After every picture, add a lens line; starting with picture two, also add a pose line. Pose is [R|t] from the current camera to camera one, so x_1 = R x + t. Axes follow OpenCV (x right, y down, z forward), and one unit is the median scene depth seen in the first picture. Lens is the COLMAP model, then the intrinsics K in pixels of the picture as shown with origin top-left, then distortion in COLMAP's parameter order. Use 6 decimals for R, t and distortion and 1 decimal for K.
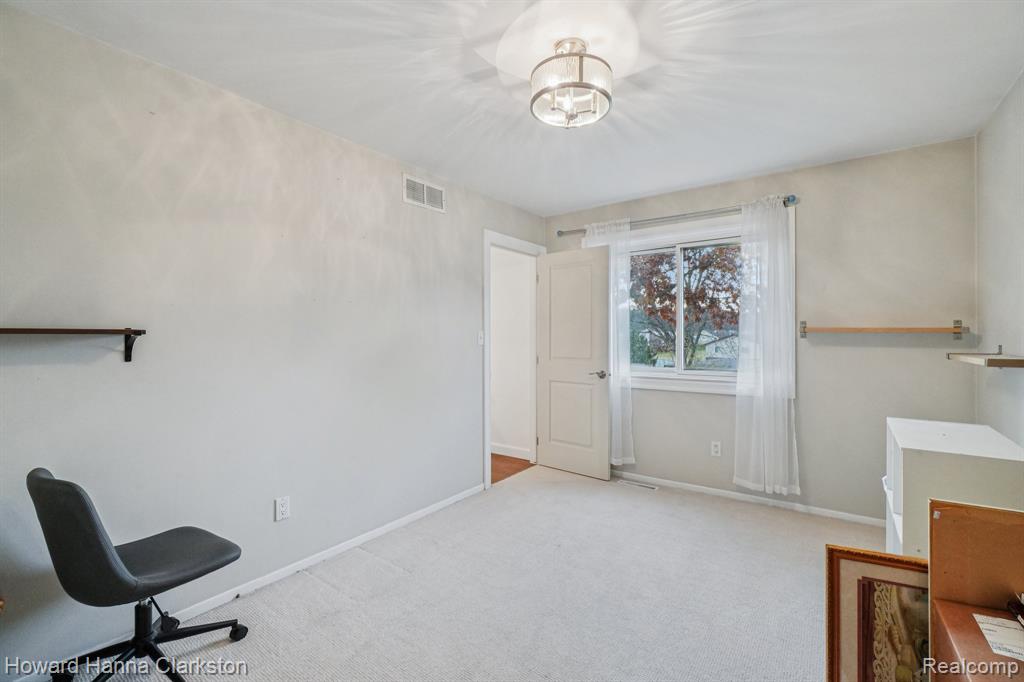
lens RADIAL K [[442.9, 0, 515.8], [0, 442.9, 333.8], [0, 0, 1]] dist [-0.002378, 0.000073]
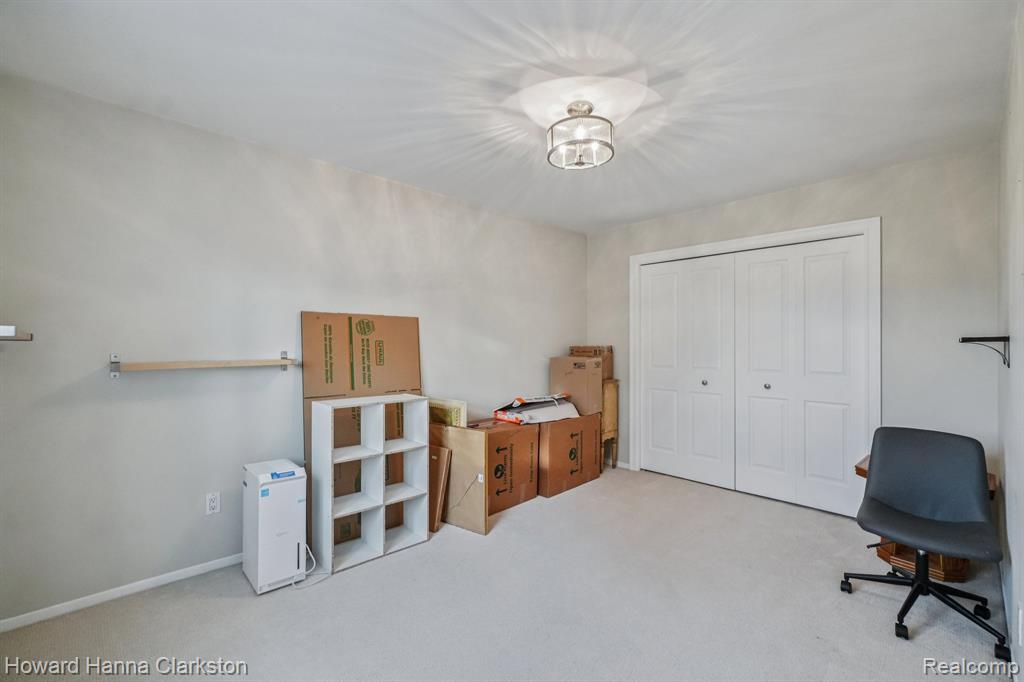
lens RADIAL K [[442.9, 0, 514.0], [0, 442.9, 339.7], [0, 0, 1]] dist [-0.002378, 0.000073]
pose [[-0.983794, -0.000891, 0.179298, 0.079986], [-0.001892, 0.999984, -0.005413, 0.004074], [-0.179291, -0.005664, -0.983780, 2.117730]]
